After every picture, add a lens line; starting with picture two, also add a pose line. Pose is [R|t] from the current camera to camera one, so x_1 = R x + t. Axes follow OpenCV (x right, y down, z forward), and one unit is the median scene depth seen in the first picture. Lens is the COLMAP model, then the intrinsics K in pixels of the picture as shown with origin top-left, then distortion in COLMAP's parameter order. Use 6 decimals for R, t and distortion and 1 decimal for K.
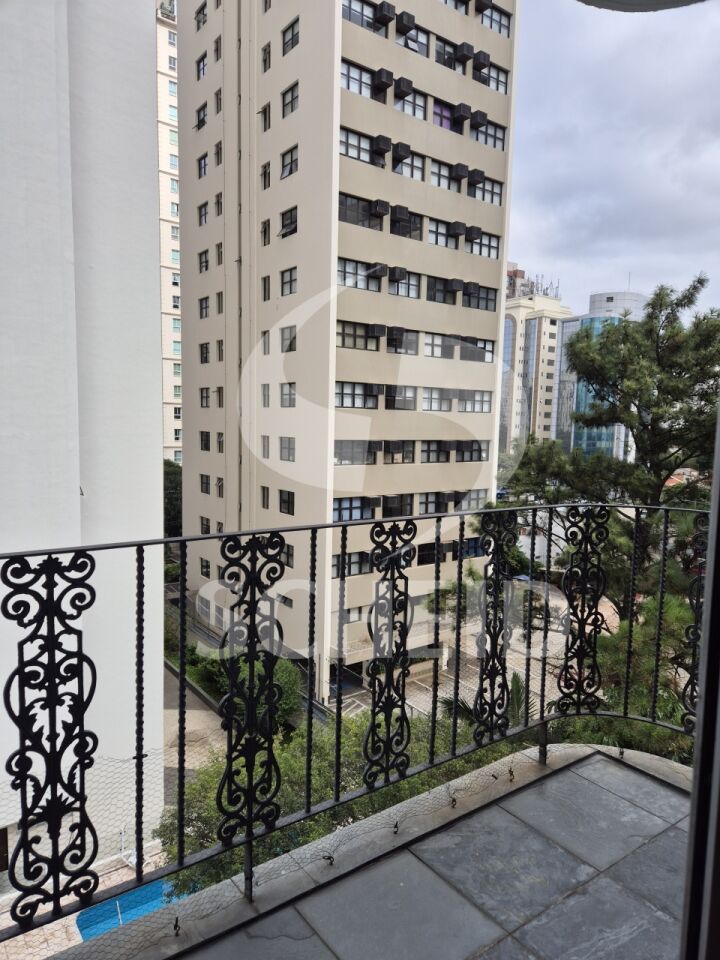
lens RADIAL K [[645.3, 0, 358.0], [0, 645.3, 482.3], [0, 0, 1]] dist [0.069220, -0.048833]
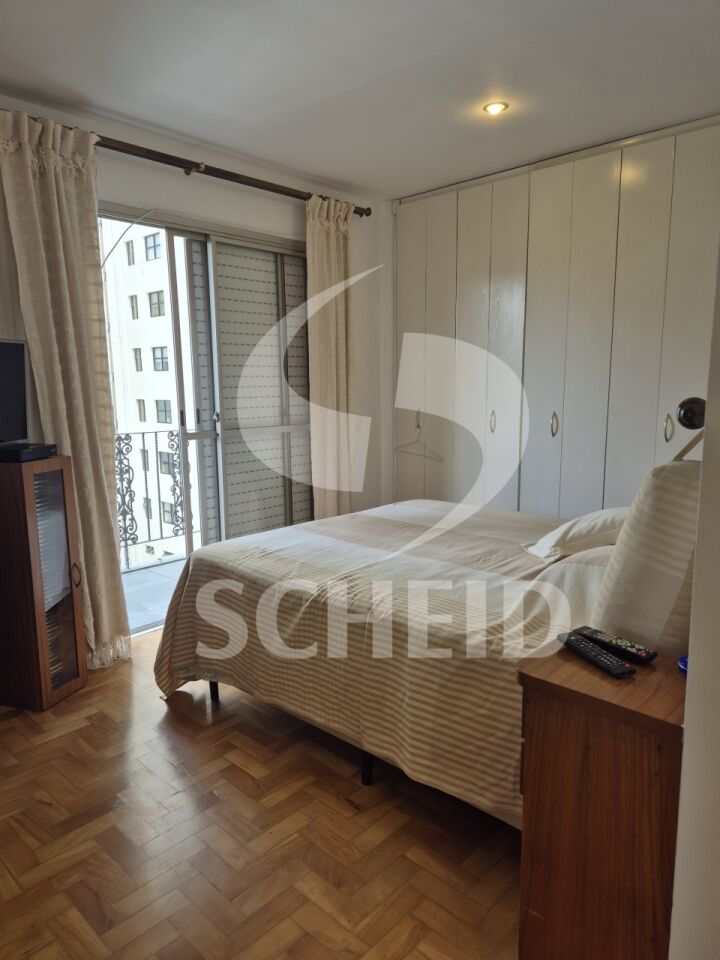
lens RADIAL K [[645.3, 0, 360.7], [0, 645.3, 479.2], [0, 0, 1]] dist [0.069220, -0.048833]
pose [[0.981326, -0.059191, 0.183020, 0.120287], [0.048365, 0.996837, 0.063063, 0.177992], [-0.186174, -0.053033, 0.981085, -2.438075]]
